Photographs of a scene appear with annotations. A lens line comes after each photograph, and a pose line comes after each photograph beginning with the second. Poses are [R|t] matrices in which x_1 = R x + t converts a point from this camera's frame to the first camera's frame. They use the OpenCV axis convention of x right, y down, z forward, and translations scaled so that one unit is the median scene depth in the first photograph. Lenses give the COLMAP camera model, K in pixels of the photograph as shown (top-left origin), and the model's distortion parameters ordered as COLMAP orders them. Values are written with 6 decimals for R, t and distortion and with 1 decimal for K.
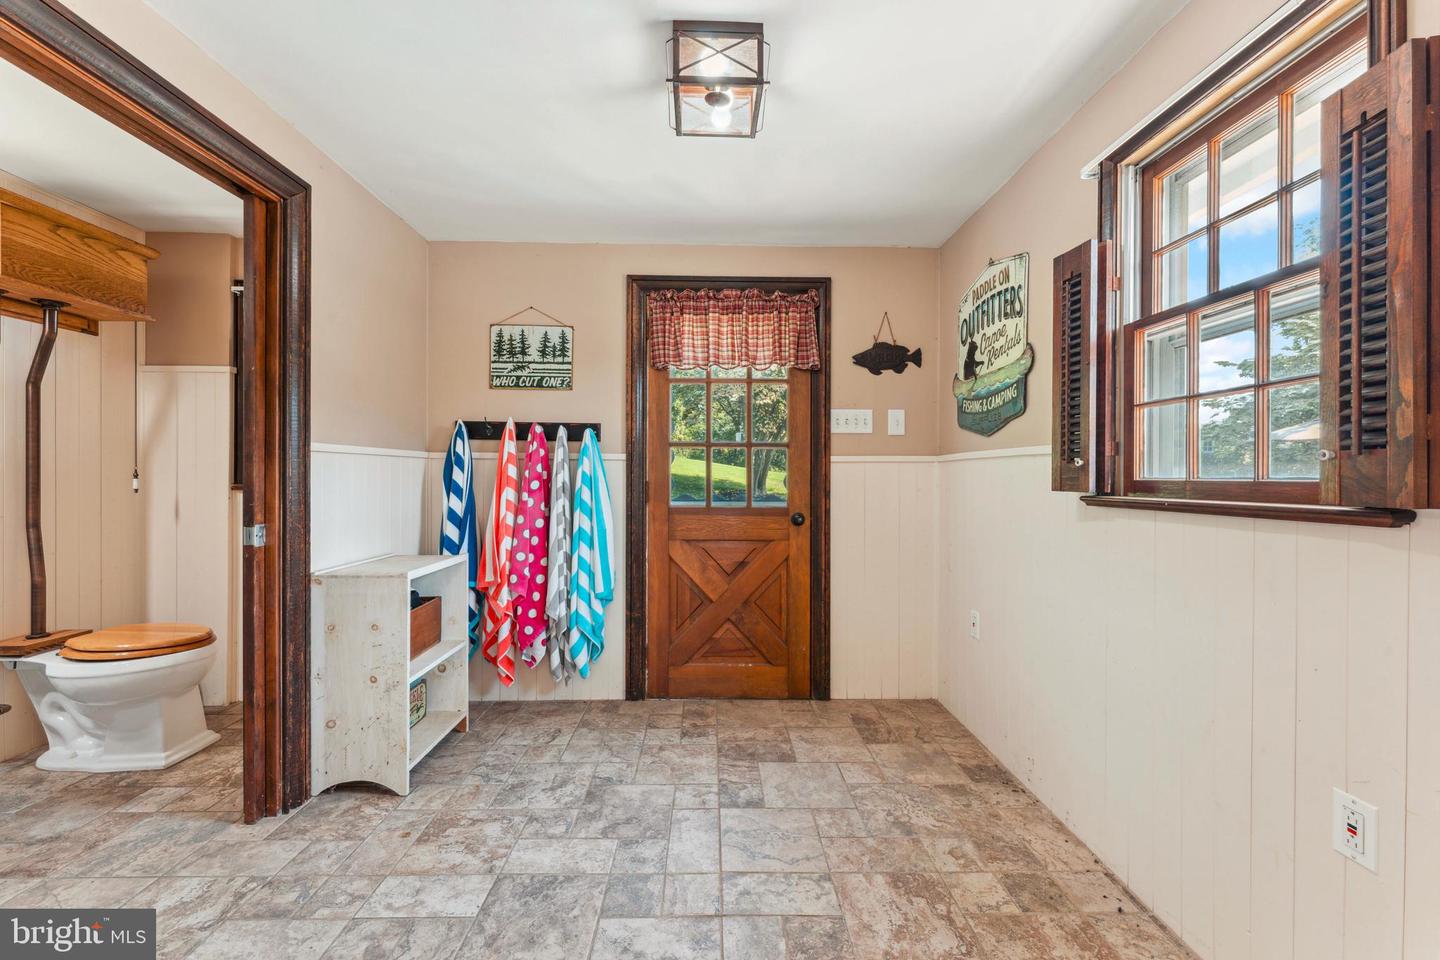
lens RADIAL K [[573.5, 0, 724.0], [0, 573.5, 478.1], [0, 0, 1]] dist [-0.000672, -0.000067]
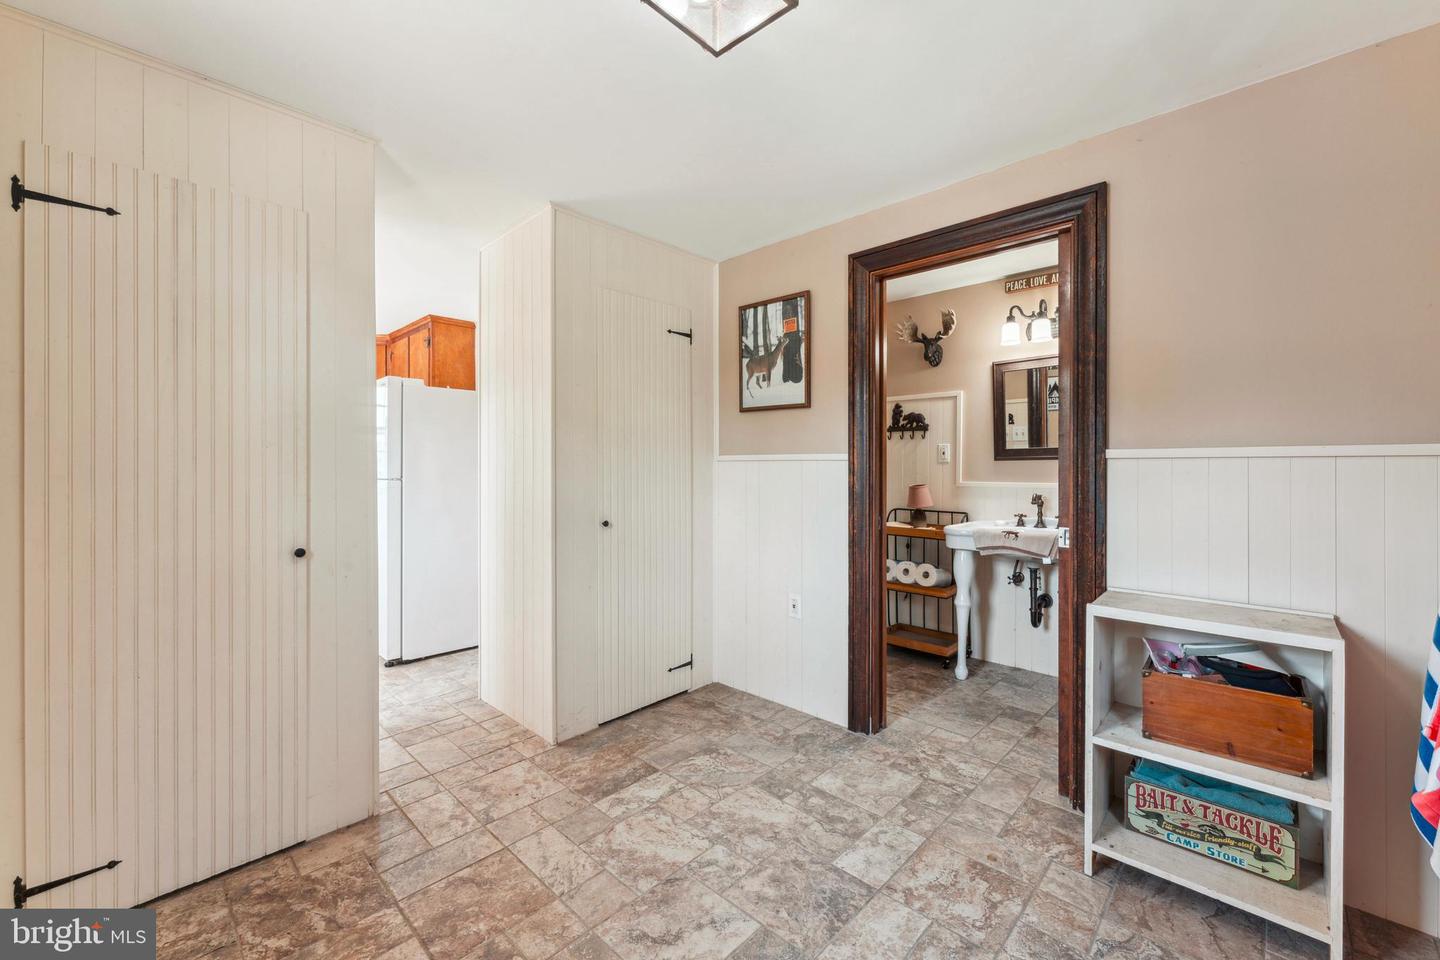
lens RADIAL K [[573.5, 0, 727.7], [0, 573.5, 471.7], [0, 0, 1]] dist [-0.000672, -0.000067]
pose [[-0.706627, 0.003035, -0.707580, 0.495885], [-0.001589, 0.999981, 0.005876, -0.038342], [0.707585, 0.005277, -0.706609, 1.527125]]
